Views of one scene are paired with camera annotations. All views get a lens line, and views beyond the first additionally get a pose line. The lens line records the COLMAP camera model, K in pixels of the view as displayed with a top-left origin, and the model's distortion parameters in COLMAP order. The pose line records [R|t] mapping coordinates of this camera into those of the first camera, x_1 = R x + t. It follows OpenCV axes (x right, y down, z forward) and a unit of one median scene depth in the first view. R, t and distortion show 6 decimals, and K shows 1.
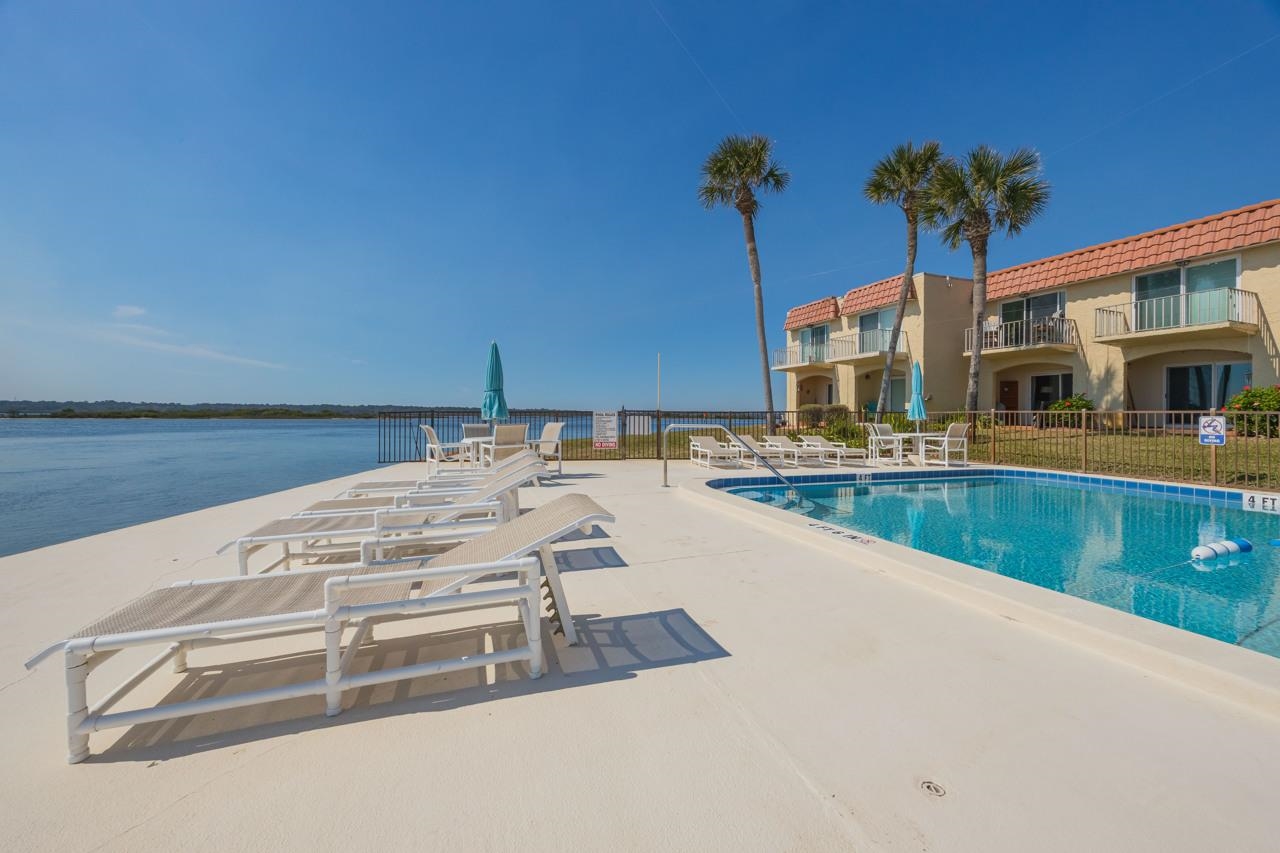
lens RADIAL K [[515.8, 0, 643.8], [0, 515.8, 417.0], [0, 0, 1]] dist [0.007535, 0.000137]
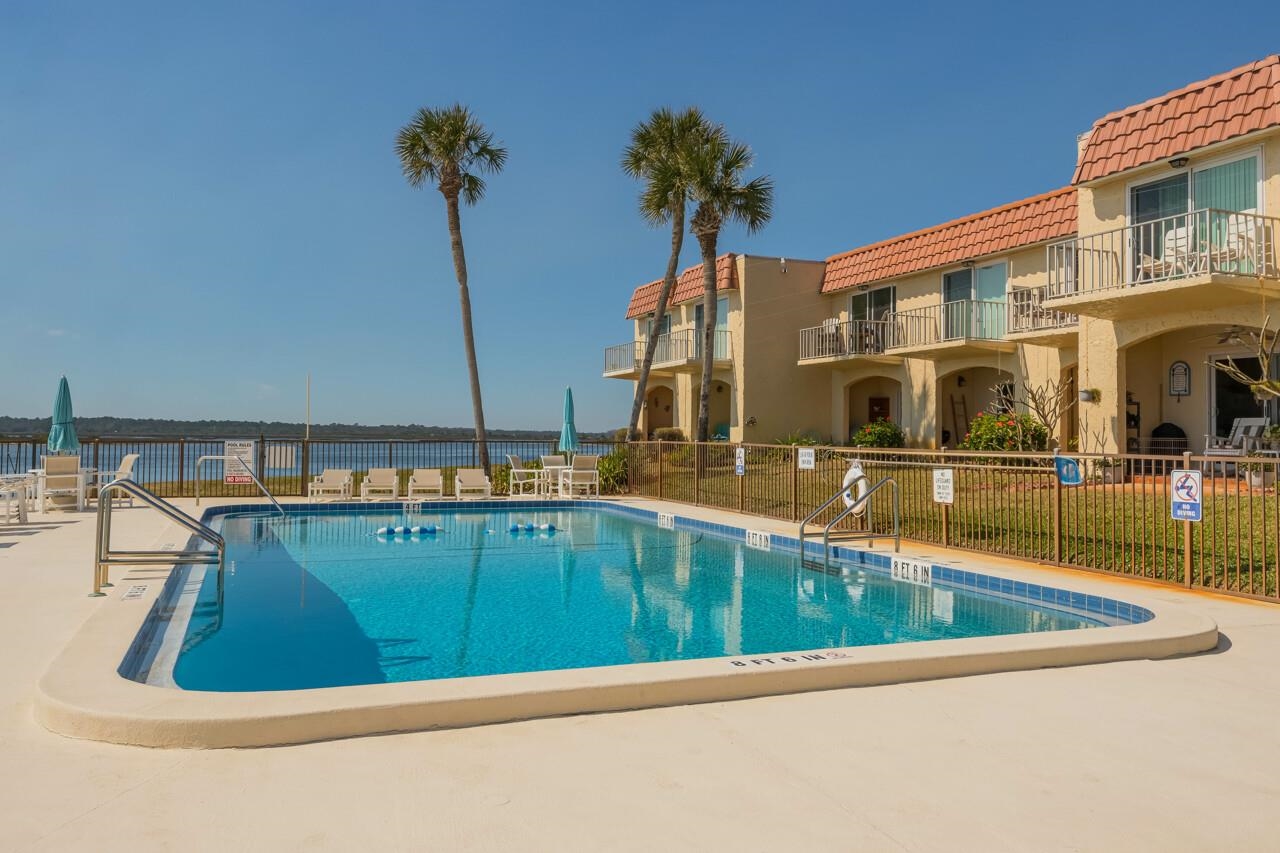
lens RADIAL K [[1009.3, 0, 644.1], [0, 1009.3, 426.8], [0, 0, 1]] dist [-0.001377, 0.010387]
pose [[0.999799, 0.000273, 0.020044, 0.437166], [0.000026, 0.999889, -0.014932, -0.007392], [-0.020046, 0.014929, 0.999688, -0.552454]]
